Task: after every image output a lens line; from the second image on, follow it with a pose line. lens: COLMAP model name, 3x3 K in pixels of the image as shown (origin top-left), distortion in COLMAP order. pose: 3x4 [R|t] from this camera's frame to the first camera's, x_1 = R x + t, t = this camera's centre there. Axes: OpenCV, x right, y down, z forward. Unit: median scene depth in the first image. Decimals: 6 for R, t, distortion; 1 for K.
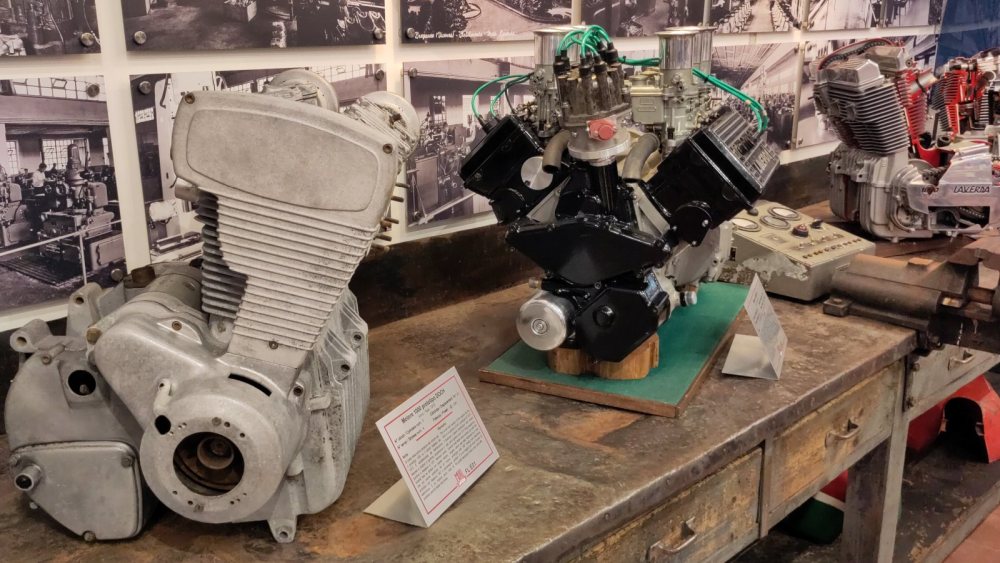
lens RADIAL K [[931.9, 0, 502.5], [0, 931.9, 278.5], [0, 0, 1]] dist [0.039535, 0.000000]
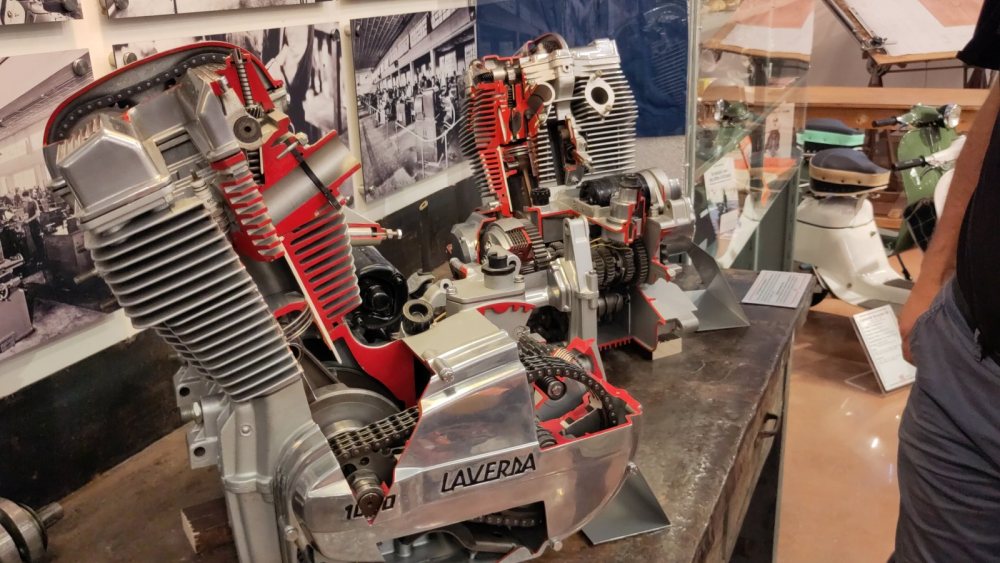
lens RADIAL K [[931.9, 0, 498.2], [0, 931.9, 280.2], [0, 0, 1]] dist [0.039535, 0.000000]
pose [[0.936748, -0.140640, 0.320504, 0.405479], [0.129204, 0.989991, 0.056787, -0.186559], [-0.325282, -0.011785, 0.945543, 0.680093]]
